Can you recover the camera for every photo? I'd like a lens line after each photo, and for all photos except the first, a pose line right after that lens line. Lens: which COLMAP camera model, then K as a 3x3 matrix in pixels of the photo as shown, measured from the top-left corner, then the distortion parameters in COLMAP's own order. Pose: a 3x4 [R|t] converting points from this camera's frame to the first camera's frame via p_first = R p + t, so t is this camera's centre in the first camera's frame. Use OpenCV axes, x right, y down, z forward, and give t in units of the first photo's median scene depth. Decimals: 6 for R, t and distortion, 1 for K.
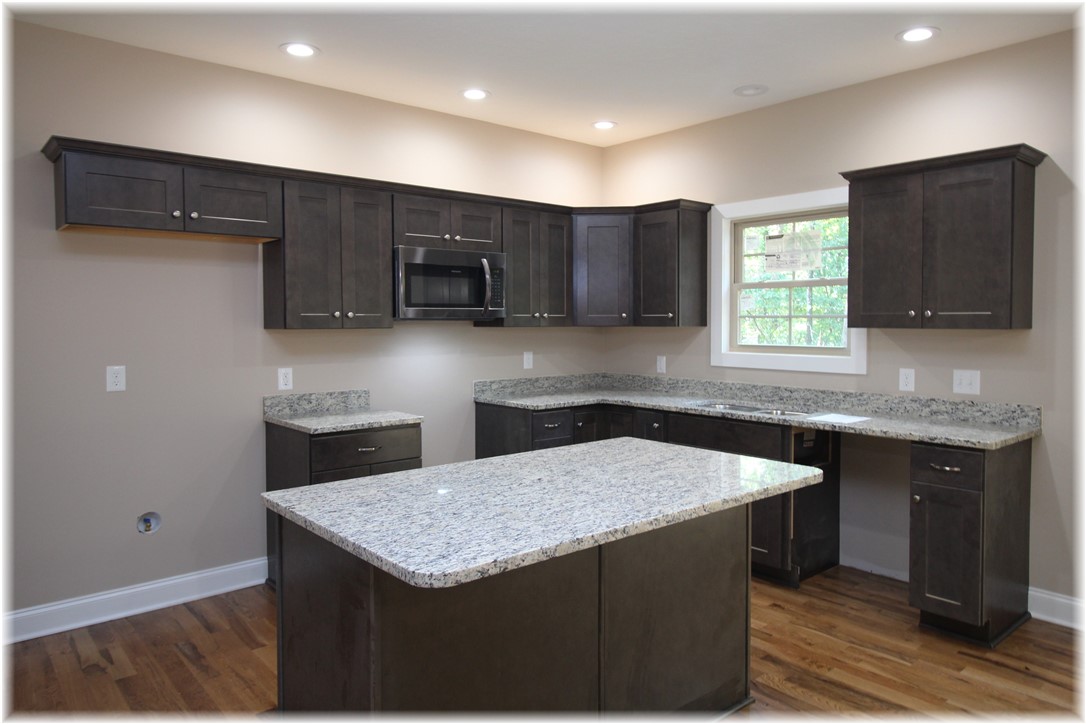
lens RADIAL K [[712.5, 0, 543.0], [0, 712.5, 362.0], [0, 0, 1]] dist [-0.002684, -0.000773]
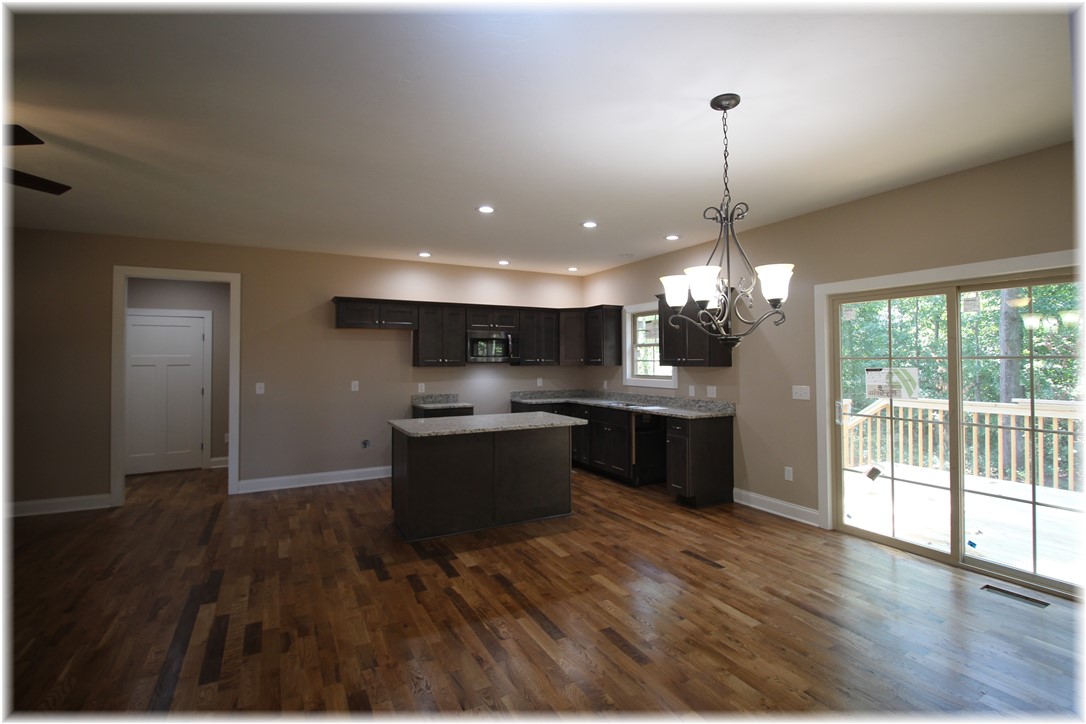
lens RADIAL K [[497.8, 0, 543.0], [0, 497.8, 362.0], [0, 0, 1]] dist [-0.016406, 0.000002]
pose [[0.975175, -0.001970, -0.221427, 0.358541], [-0.010525, 0.998418, -0.055236, 0.022544], [0.221185, 0.056196, 0.973611, -0.468090]]
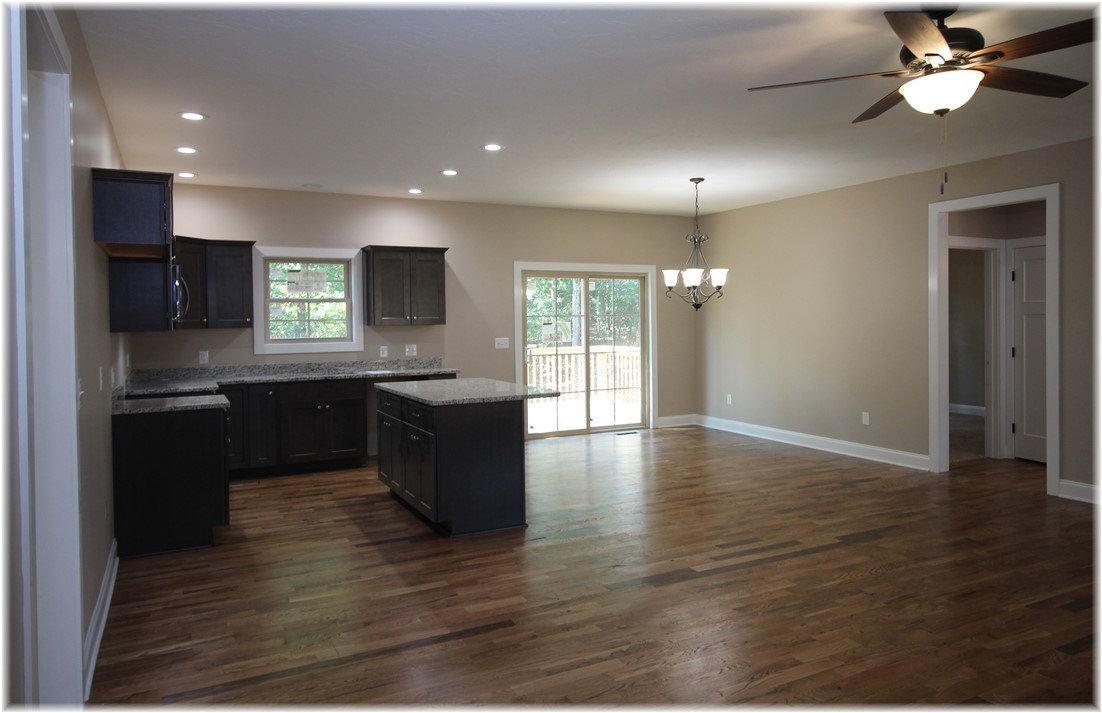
lens RADIAL K [[750.8, 0, 555.1], [0, 750.8, 329.1], [0, 0, 1]] dist [0.083272, -0.000132]
pose [[0.244045, -0.016832, 0.969618, -1.237392], [0.071365, 0.997450, -0.000647, -0.001655], [-0.967134, 0.069354, 0.244624, 0.018959]]
